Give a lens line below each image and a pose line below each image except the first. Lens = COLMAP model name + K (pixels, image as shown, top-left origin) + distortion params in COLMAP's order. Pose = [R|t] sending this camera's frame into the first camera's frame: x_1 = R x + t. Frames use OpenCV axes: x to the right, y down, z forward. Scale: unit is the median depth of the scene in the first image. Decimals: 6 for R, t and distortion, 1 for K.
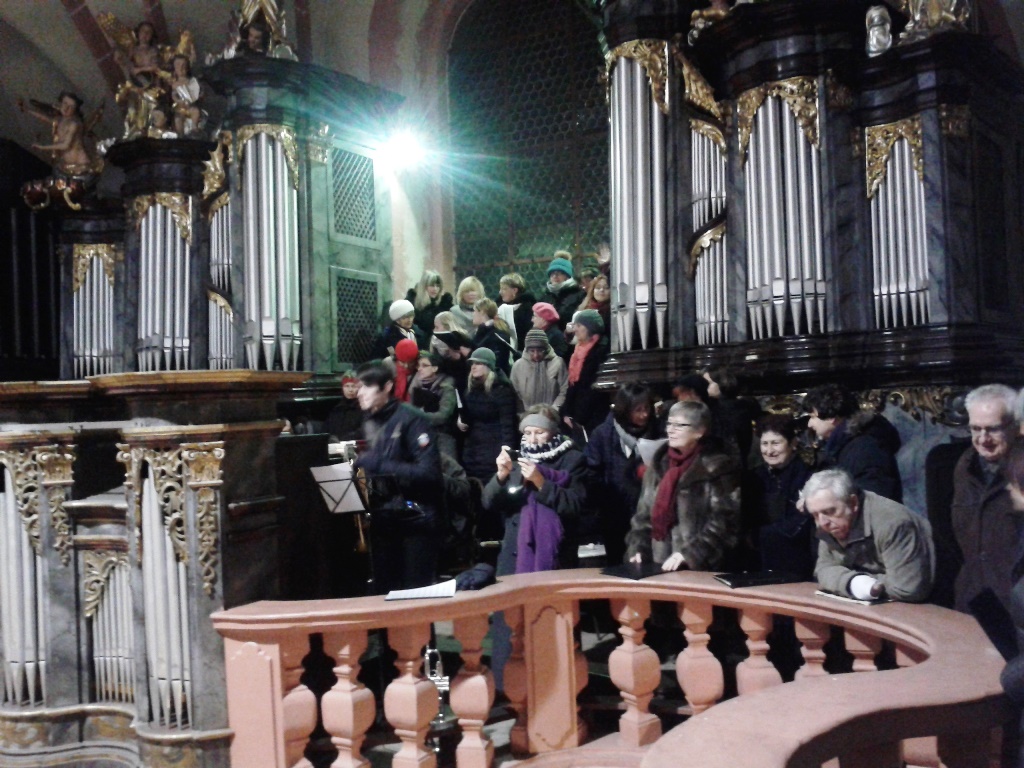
lens RADIAL K [[974.0, 0, 516.7], [0, 974.0, 391.0], [0, 0, 1]] dist [0.004969, 0.000000]
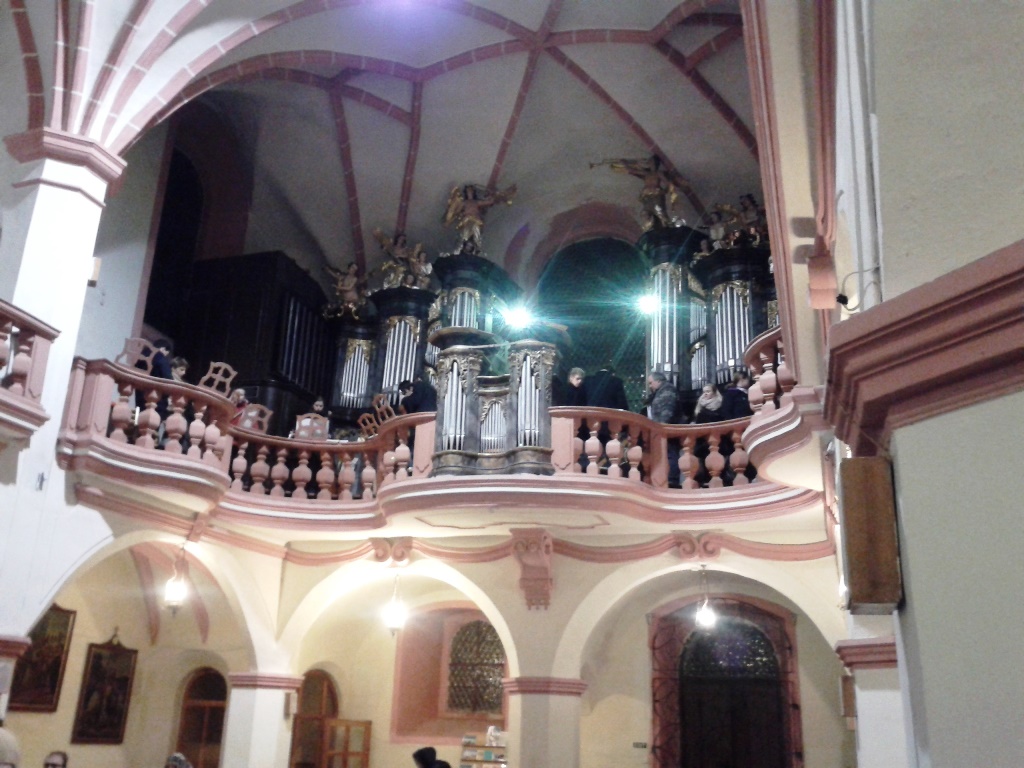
lens RADIAL K [[974.0, 0, 503.4], [0, 974.0, 391.8], [0, 0, 1]] dist [0.004969, 0.000000]
pose [[0.987501, 0.116163, 0.106528, -0.497401], [-0.077541, 0.946484, -0.313298, 0.715447], [-0.137221, 0.301122, 0.943661, -1.076092]]
